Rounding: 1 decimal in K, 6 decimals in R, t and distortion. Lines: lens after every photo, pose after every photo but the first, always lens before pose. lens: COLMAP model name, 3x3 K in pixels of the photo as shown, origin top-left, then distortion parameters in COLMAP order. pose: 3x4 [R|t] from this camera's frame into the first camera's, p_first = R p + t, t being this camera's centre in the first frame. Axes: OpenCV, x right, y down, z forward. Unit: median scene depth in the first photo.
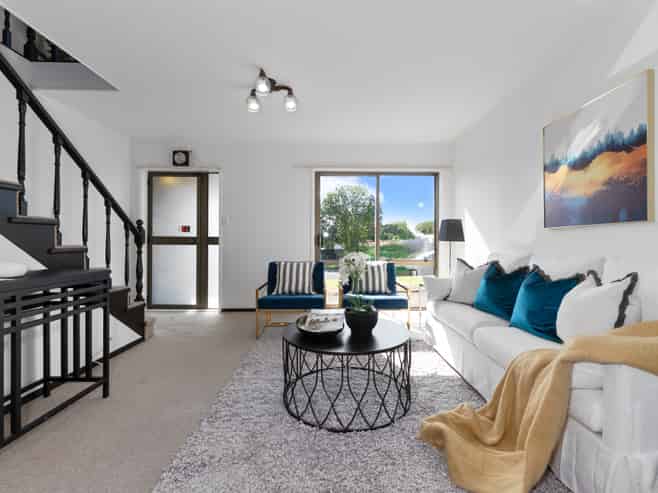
lens RADIAL K [[296.6, 0, 328.9], [0, 296.6, 239.6], [0, 0, 1]] dist [-0.003323, 0.000117]
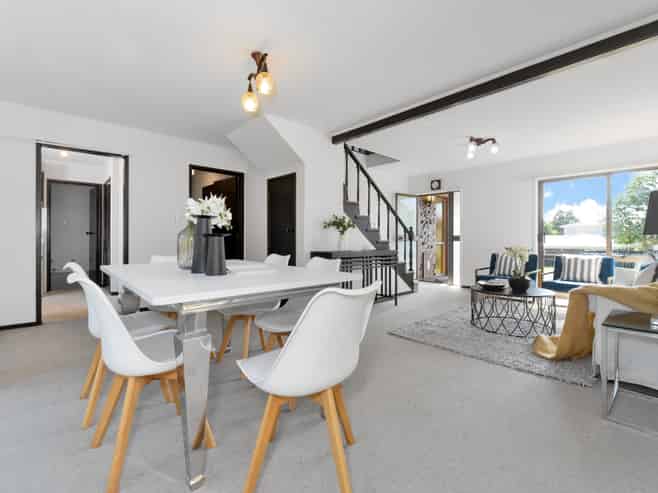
lens RADIAL K [[296.6, 0, 328.3], [0, 296.6, 240.8], [0, 0, 1]] dist [-0.003323, 0.000117]
pose [[0.643946, 0.004603, -0.765057, 0.455617], [0.003199, 0.999957, 0.008708, 0.003086], [0.765064, -0.008055, 0.643904, -0.601859]]
